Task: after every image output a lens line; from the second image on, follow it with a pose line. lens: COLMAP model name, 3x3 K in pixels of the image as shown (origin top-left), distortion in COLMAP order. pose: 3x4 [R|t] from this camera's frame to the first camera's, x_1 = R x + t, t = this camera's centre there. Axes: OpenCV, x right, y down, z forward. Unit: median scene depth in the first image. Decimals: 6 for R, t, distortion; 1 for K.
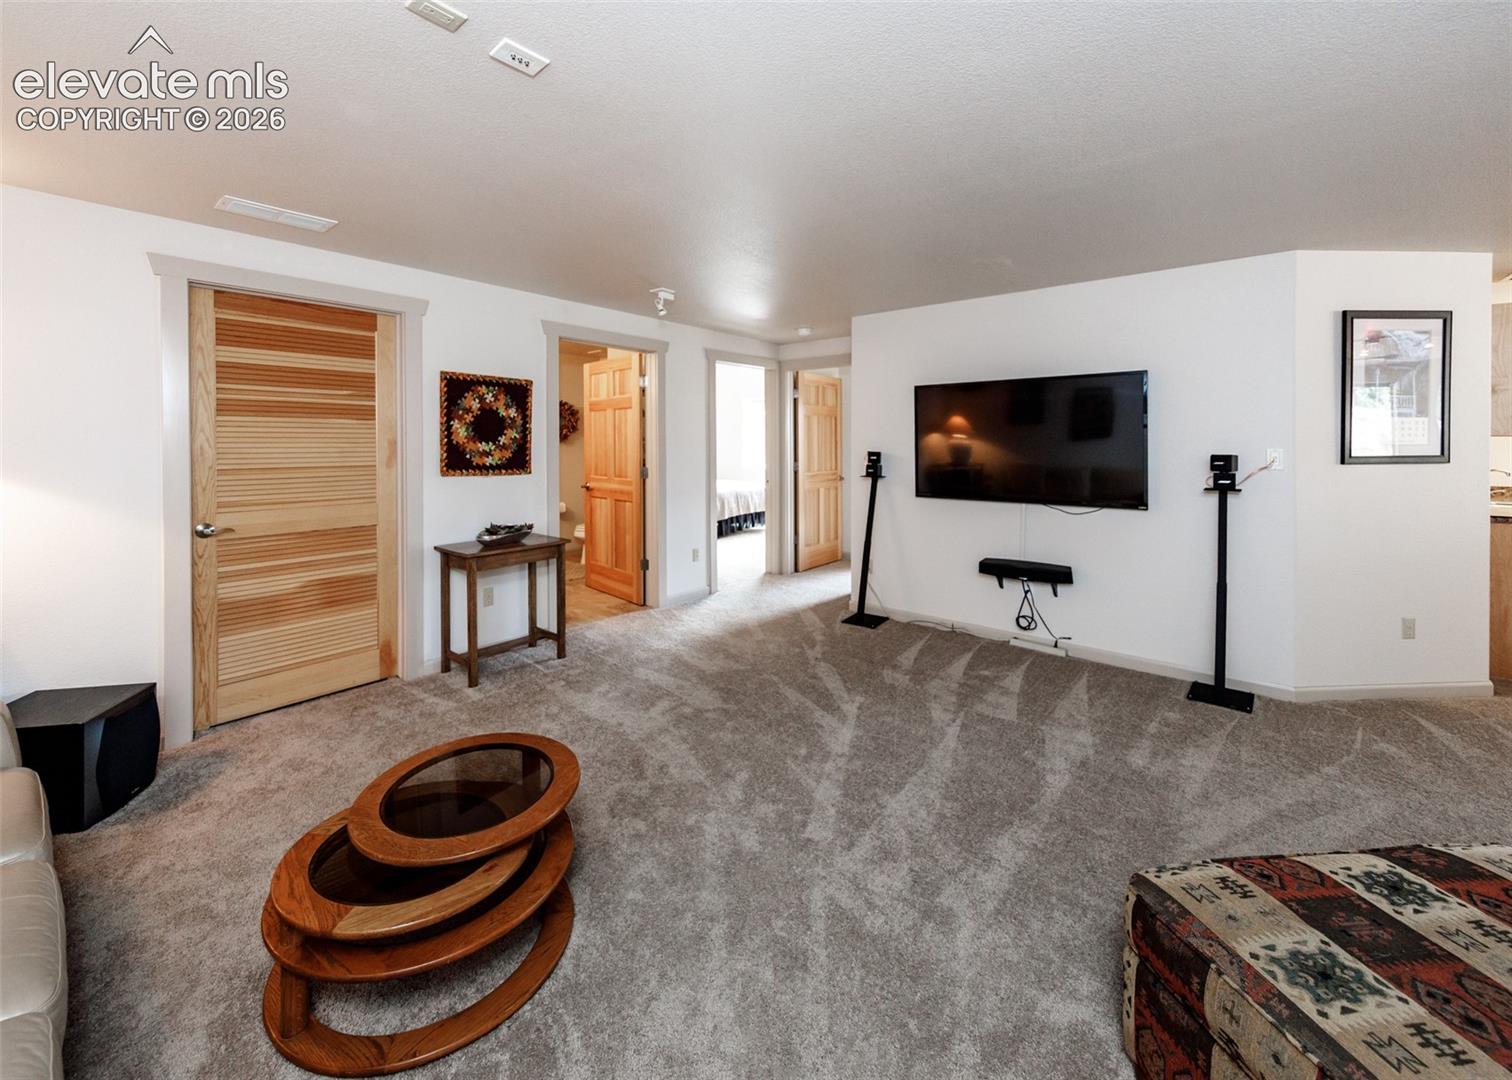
lens RADIAL K [[596.1, 0, 754.1], [0, 596.1, 446.3], [0, 0, 1]] dist [0.012238, -0.000329]
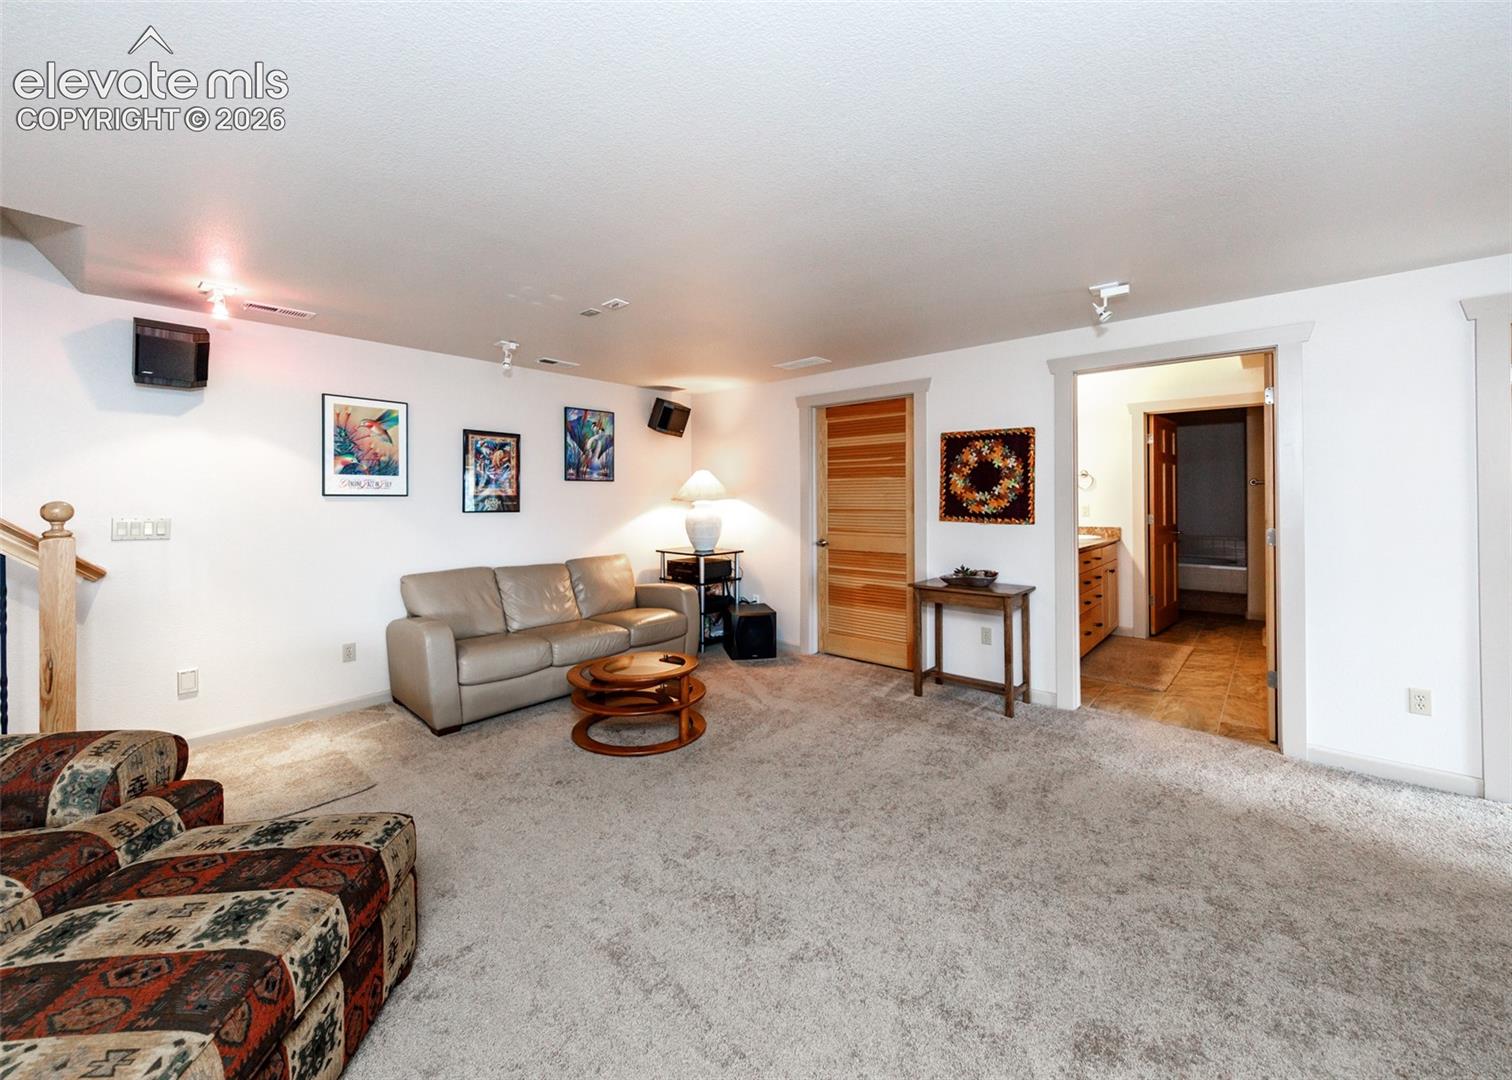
lens RADIAL K [[596.1, 0, 734.2], [0, 596.1, 497.1], [0, 0, 1]] dist [0.012238, -0.000329]
pose [[-0.039212, -0.001900, -0.999229, 0.680926], [-0.001493, 0.999997, -0.001843, 0.005248], [0.999230, 0.001420, -0.039215, 0.624388]]
